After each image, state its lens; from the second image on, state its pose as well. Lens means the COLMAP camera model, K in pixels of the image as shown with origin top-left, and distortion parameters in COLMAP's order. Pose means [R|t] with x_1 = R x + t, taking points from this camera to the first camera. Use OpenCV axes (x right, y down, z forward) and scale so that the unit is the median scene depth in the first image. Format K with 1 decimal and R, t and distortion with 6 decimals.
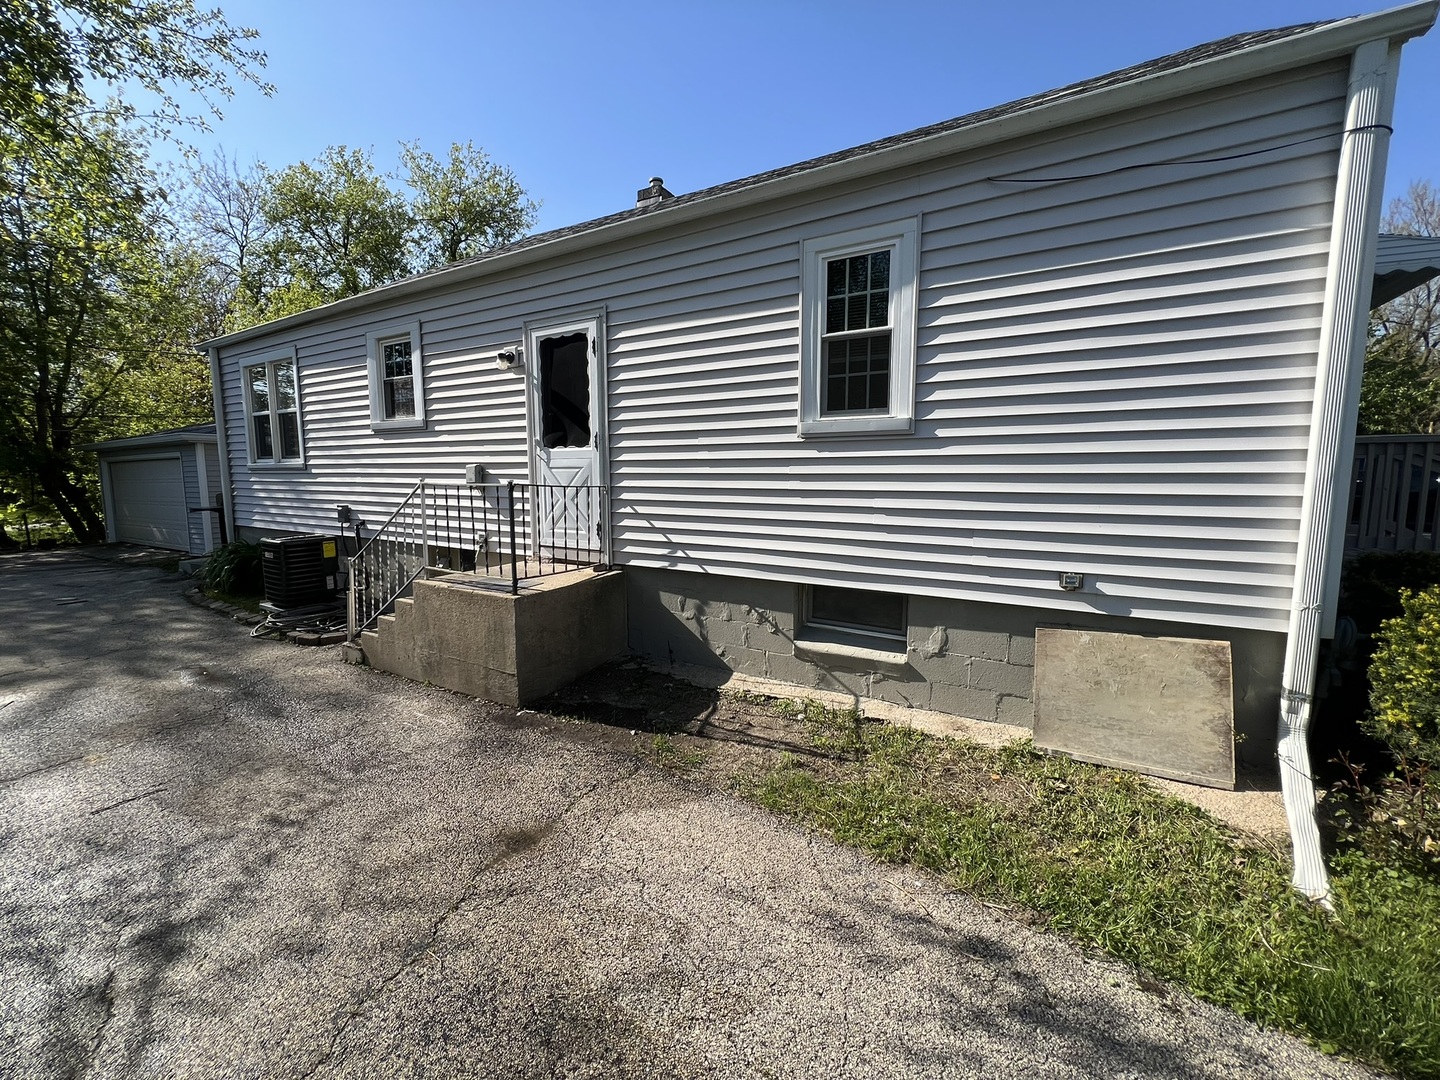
lens RADIAL K [[572.6, 0, 720.0], [0, 572.6, 540.0], [0, 0, 1]] dist [0.000906, 0.000158]
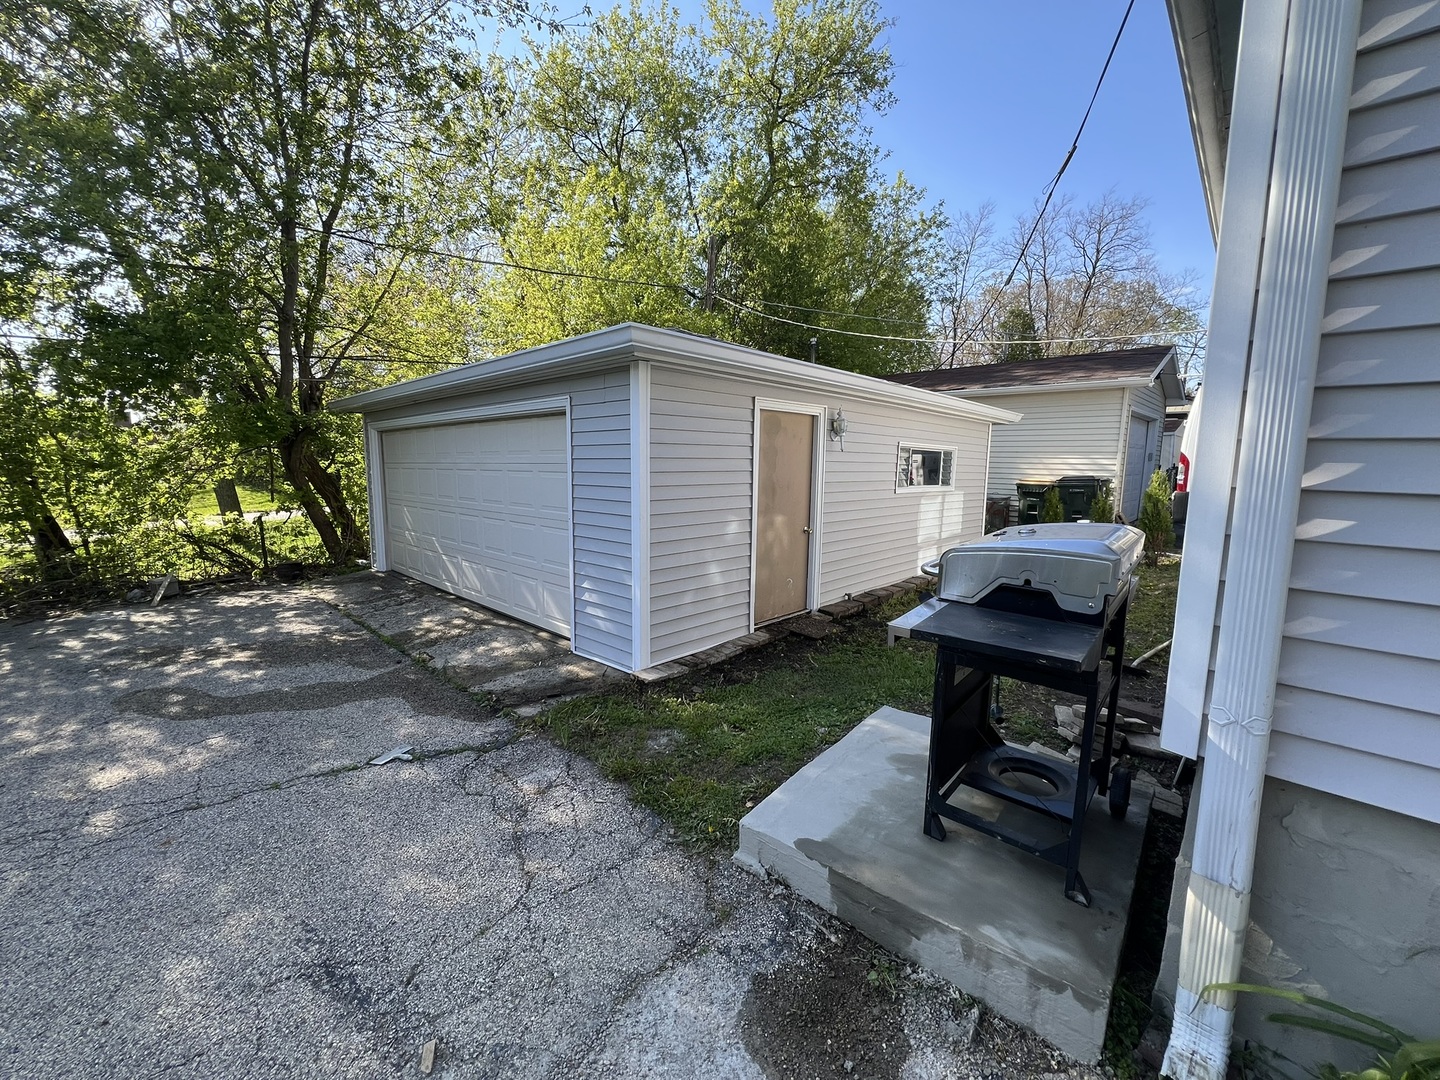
lens RADIAL K [[573.7, 0, 720.0], [0, 573.7, 540.0], [0, 0, 1]] dist [-0.001063, -0.000133]
pose [[0.973117, 0.044396, -0.225992, -0.608417], [-0.038095, 0.998756, 0.032168, -0.059095], [0.227139, -0.022695, 0.973598, 0.524269]]
